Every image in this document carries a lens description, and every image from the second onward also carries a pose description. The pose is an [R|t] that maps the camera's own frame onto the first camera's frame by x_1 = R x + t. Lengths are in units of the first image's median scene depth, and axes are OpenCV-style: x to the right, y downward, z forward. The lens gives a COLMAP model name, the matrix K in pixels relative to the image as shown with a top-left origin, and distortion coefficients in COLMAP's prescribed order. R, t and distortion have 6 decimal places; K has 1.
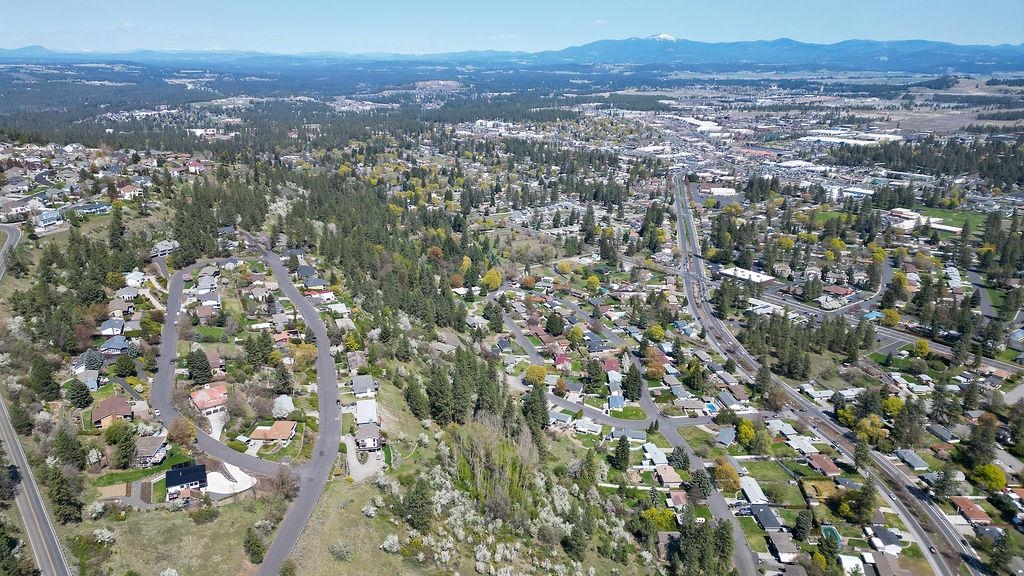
lens RADIAL K [[709.3, 0, 512.5], [0, 709.3, 289.9], [0, 0, 1]] dist [0.076967, -0.067770]
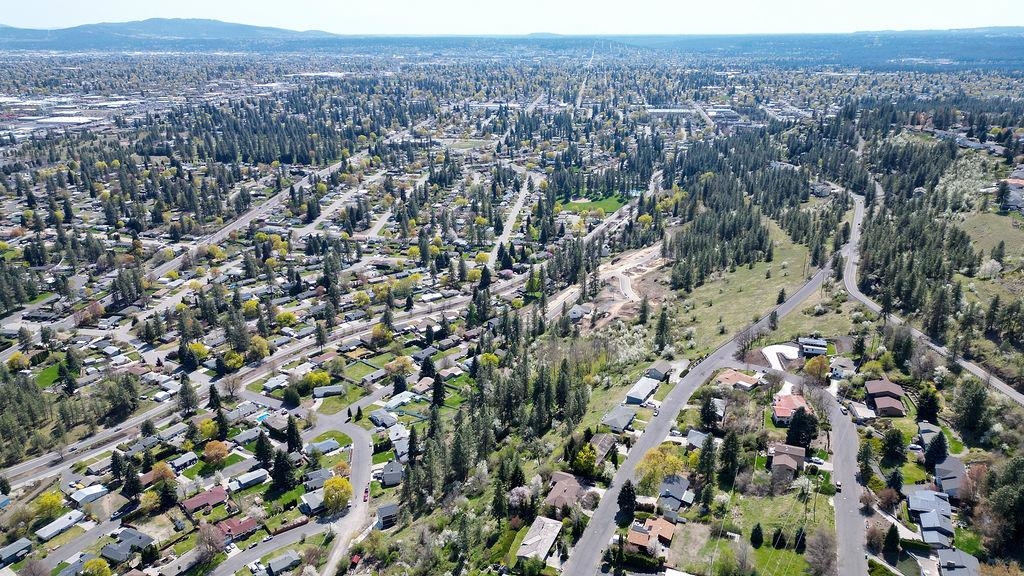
lens RADIAL K [[709.3, 0, 516.1], [0, 709.3, 286.8], [0, 0, 1]] dist [0.076967, -0.067770]
pose [[-0.724037, -0.231976, 0.649582, -0.479732], [0.213276, 0.820308, 0.530667, -0.363760], [-0.655960, 0.522763, -0.544459, 1.089748]]
